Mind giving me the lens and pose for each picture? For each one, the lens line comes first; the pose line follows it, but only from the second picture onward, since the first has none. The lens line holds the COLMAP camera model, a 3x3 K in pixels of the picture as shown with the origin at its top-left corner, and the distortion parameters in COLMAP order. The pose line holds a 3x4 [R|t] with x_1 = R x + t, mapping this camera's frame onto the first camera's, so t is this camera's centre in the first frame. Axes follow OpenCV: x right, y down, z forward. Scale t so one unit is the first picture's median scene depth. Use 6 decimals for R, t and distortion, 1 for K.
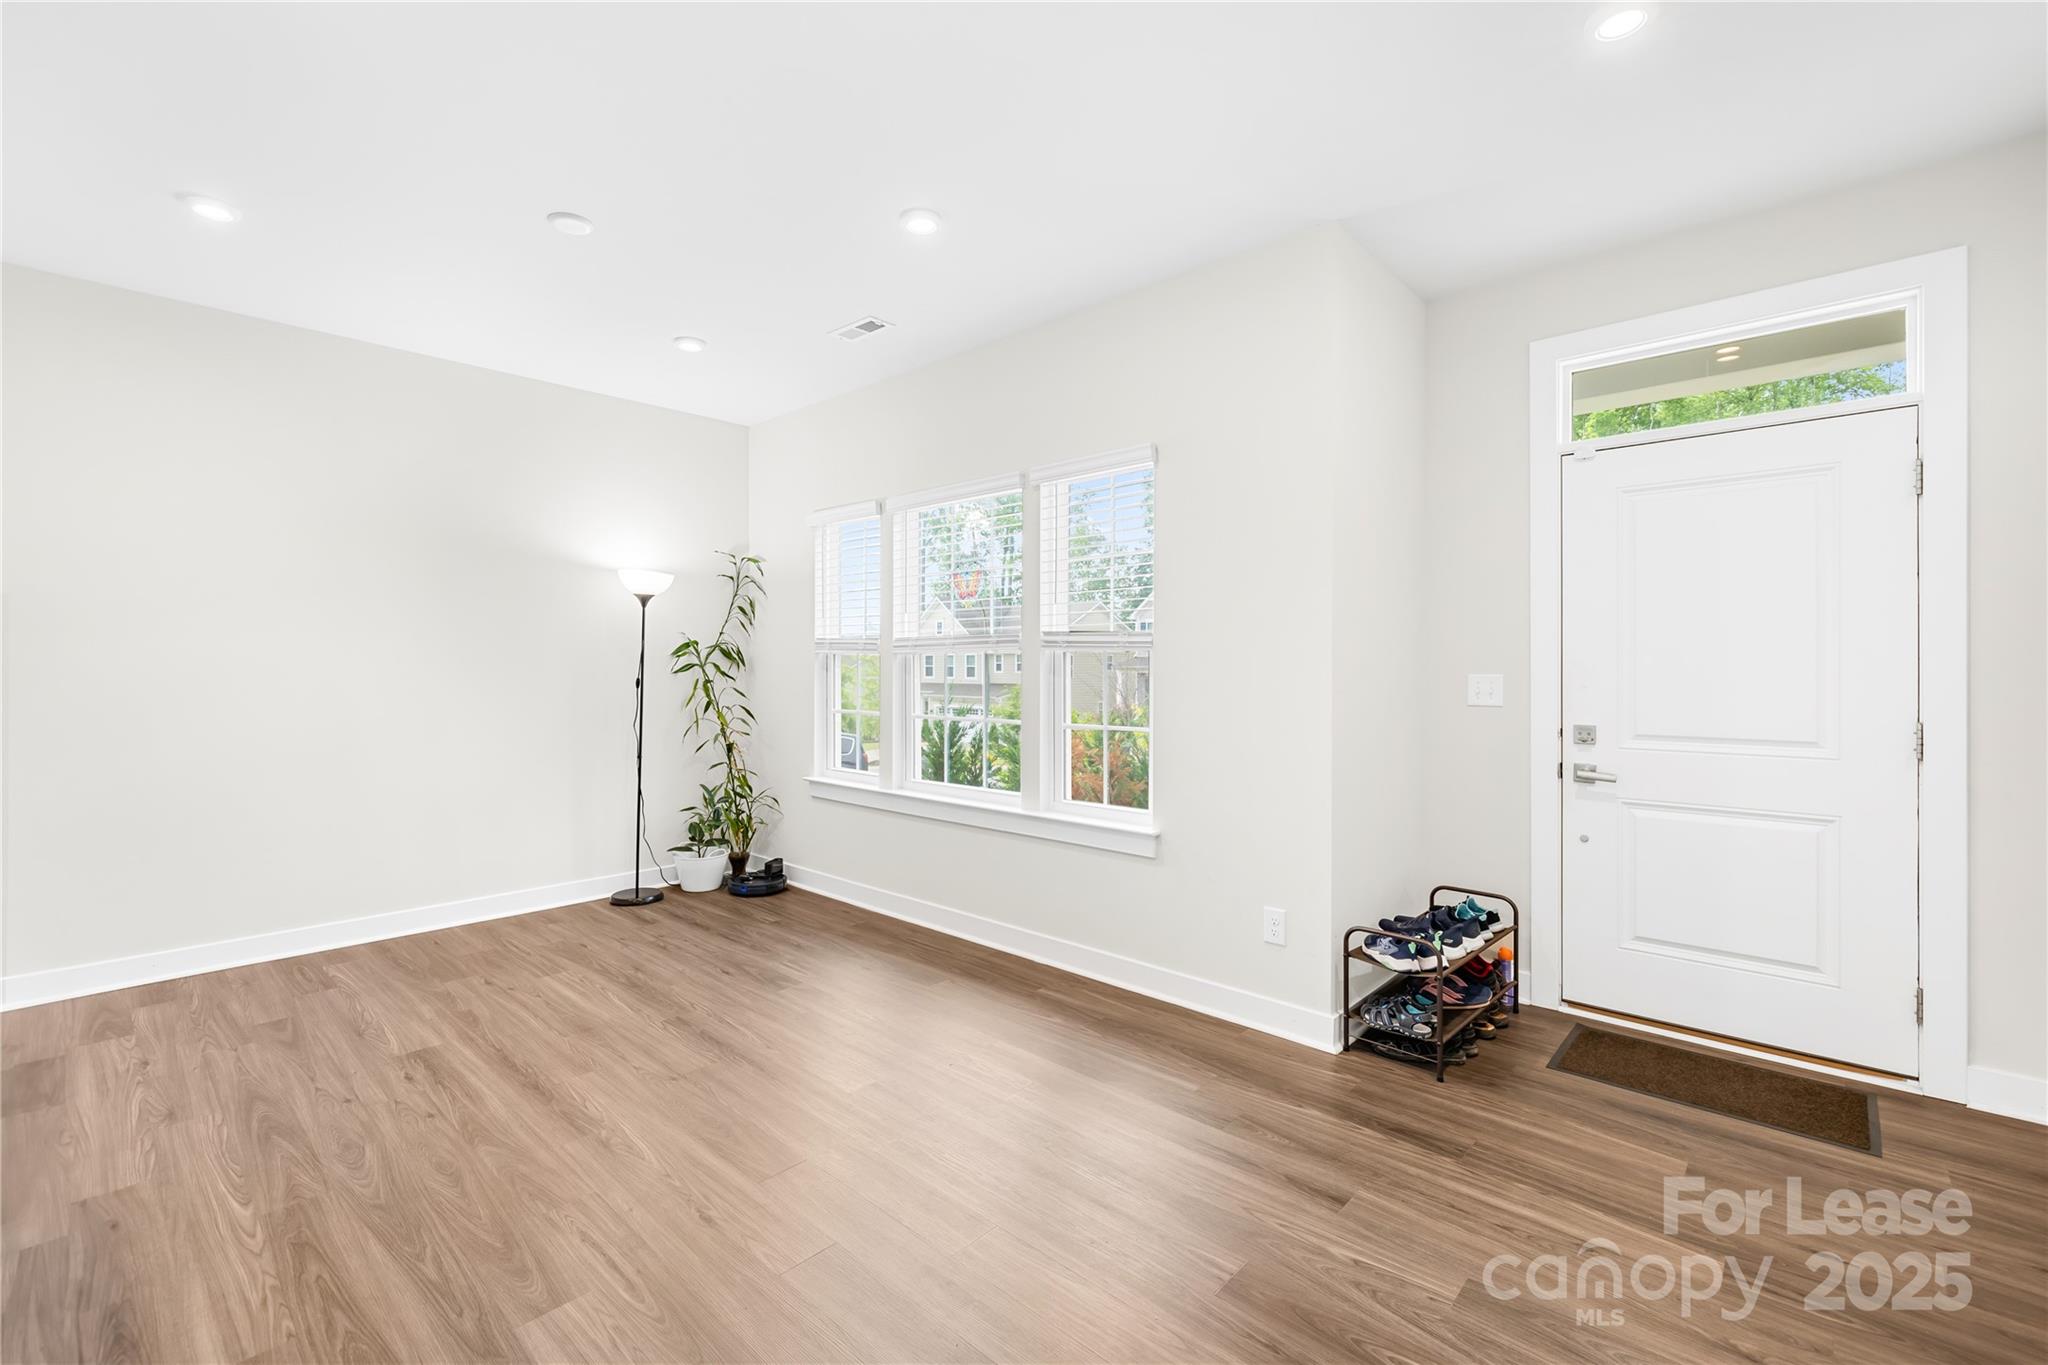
lens RADIAL K [[879.6, 0, 1004.5], [0, 879.6, 666.0], [0, 0, 1]] dist [0.000865, -0.000033]
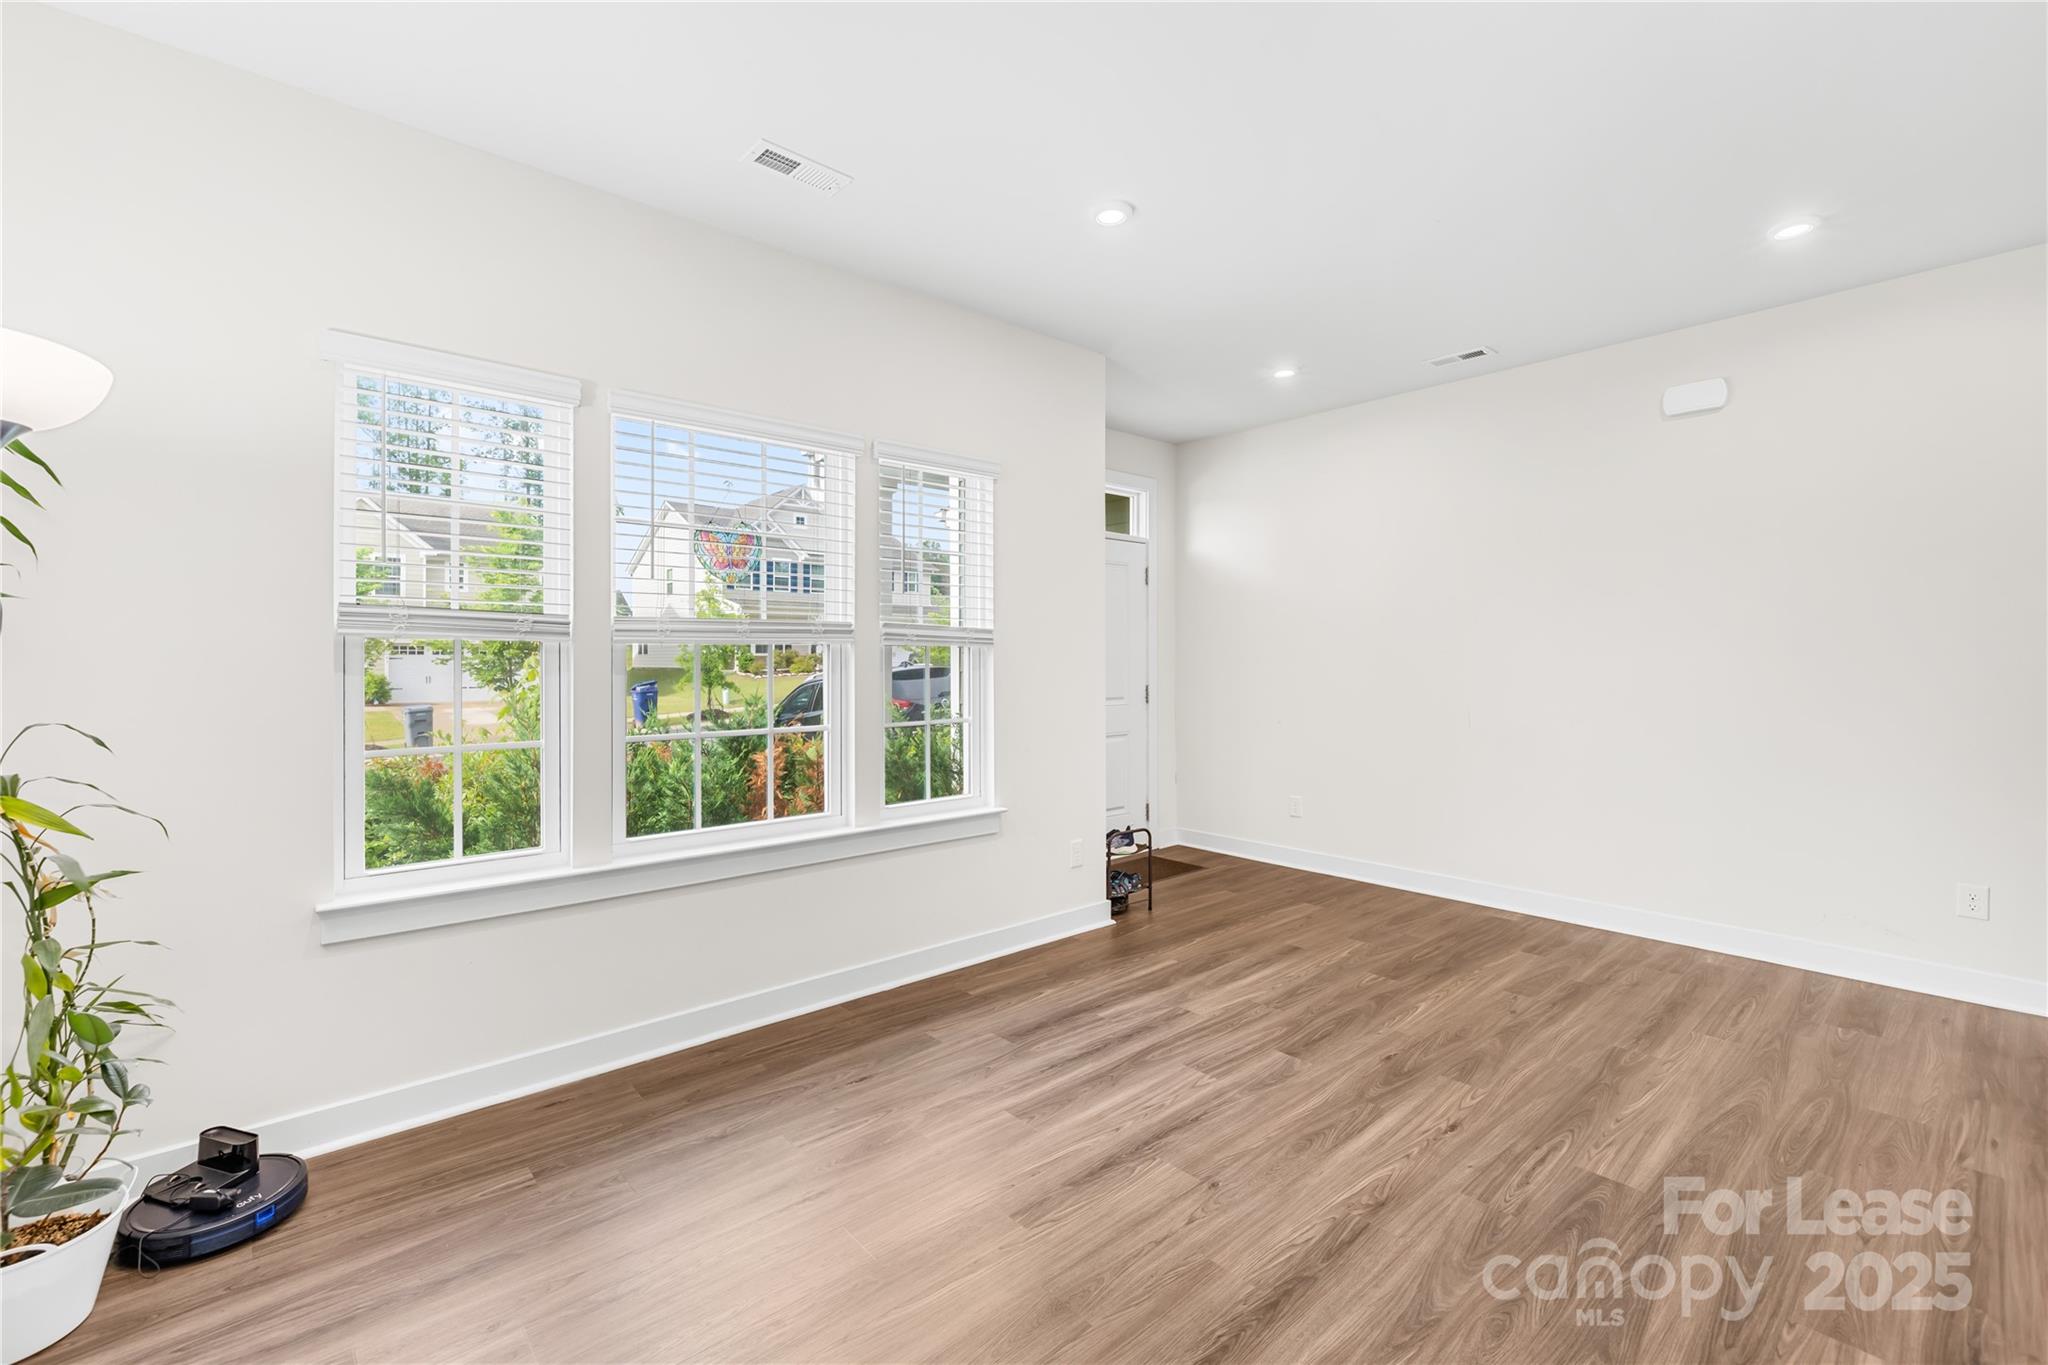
lens RADIAL K [[879.6, 0, 1004.5], [0, 879.6, 666.0], [0, 0, 1]] dist [0.000865, -0.000033]
pose [[0.096371, -0.006122, 0.995327, -0.917382], [0.002875, 0.999979, 0.005872, 0.002765], [-0.995341, 0.002295, 0.096387, 0.870633]]
